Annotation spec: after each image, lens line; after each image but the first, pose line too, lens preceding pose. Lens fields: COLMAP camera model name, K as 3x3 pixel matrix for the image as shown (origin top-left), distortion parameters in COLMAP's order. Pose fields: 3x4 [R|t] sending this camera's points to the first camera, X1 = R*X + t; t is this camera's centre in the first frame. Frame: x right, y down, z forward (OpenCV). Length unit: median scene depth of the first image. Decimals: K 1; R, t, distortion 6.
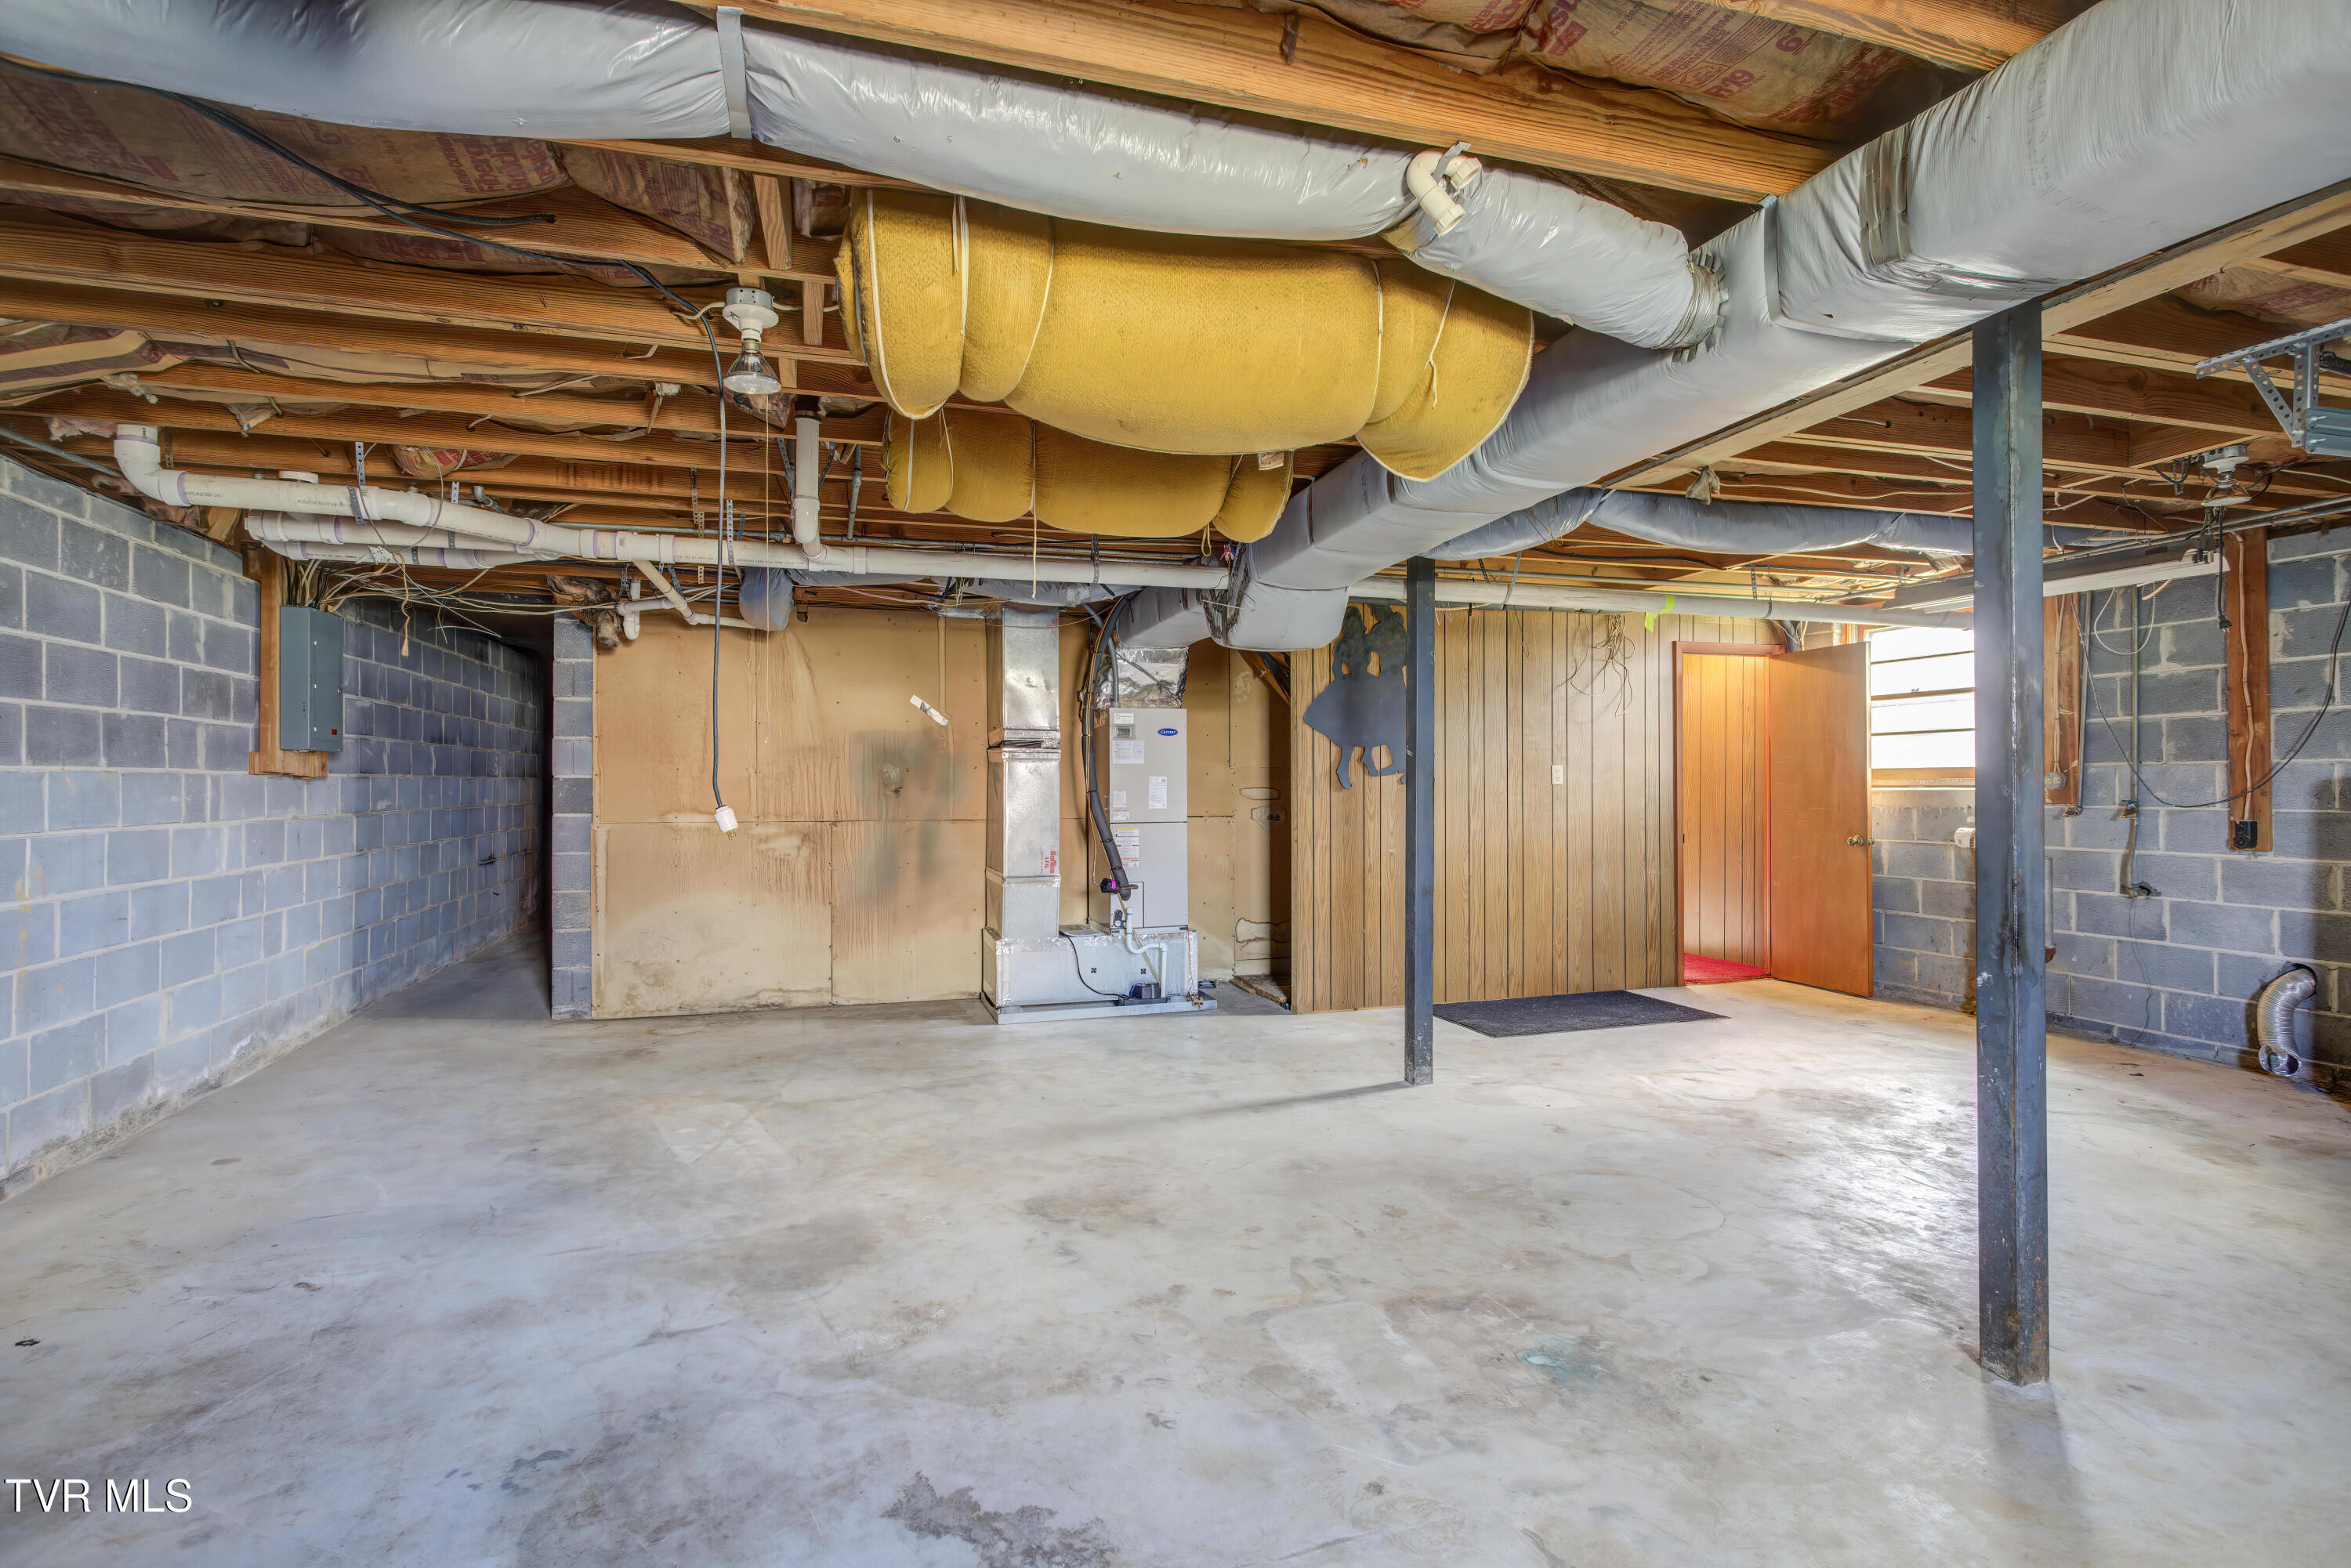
lens RADIAL K [[1149.0, 0, 1175.1], [0, 1149.0, 782.4], [0, 0, 1]] dist [-0.011585, 0.002496]
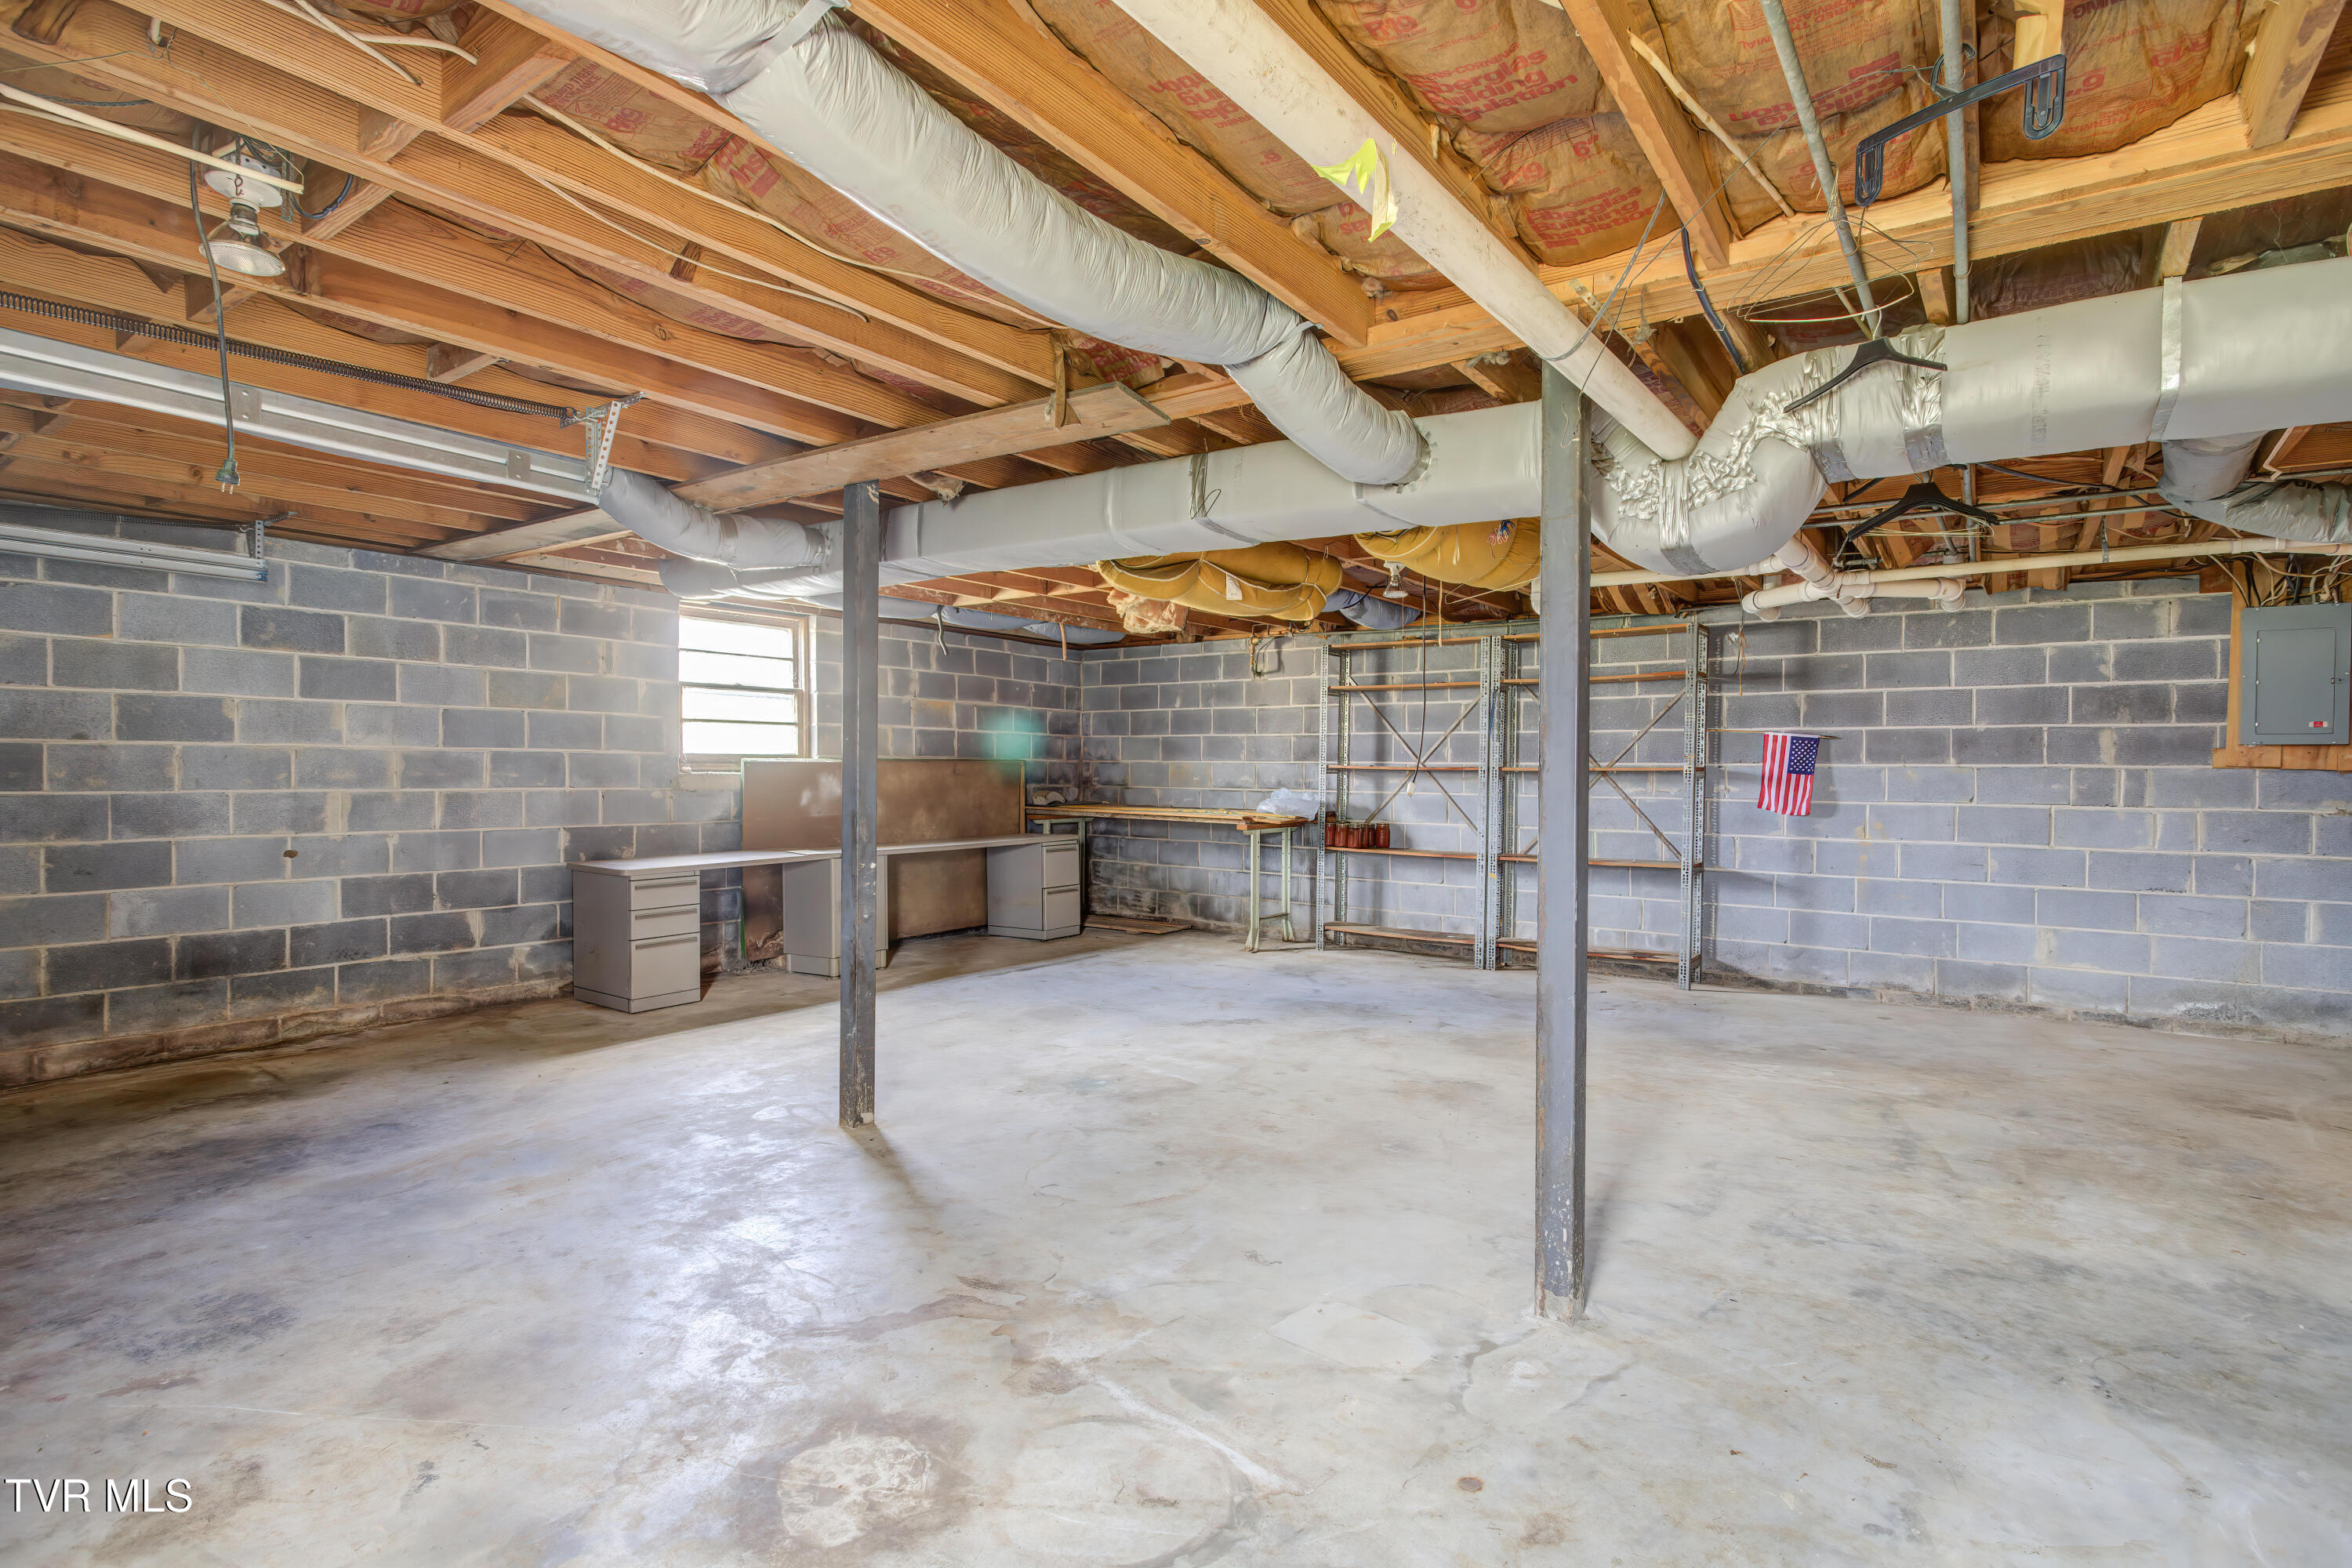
lens RADIAL K [[1149.5, 0, 1181.1], [0, 1149.5, 782.6], [0, 0, 1]] dist [-0.011585, 0.002496]
pose [[-0.801273, 0.005370, -0.598274, 0.944871], [-0.002170, 0.999927, 0.011881, -0.004138], [0.598294, 0.010818, -0.801203, 1.827082]]
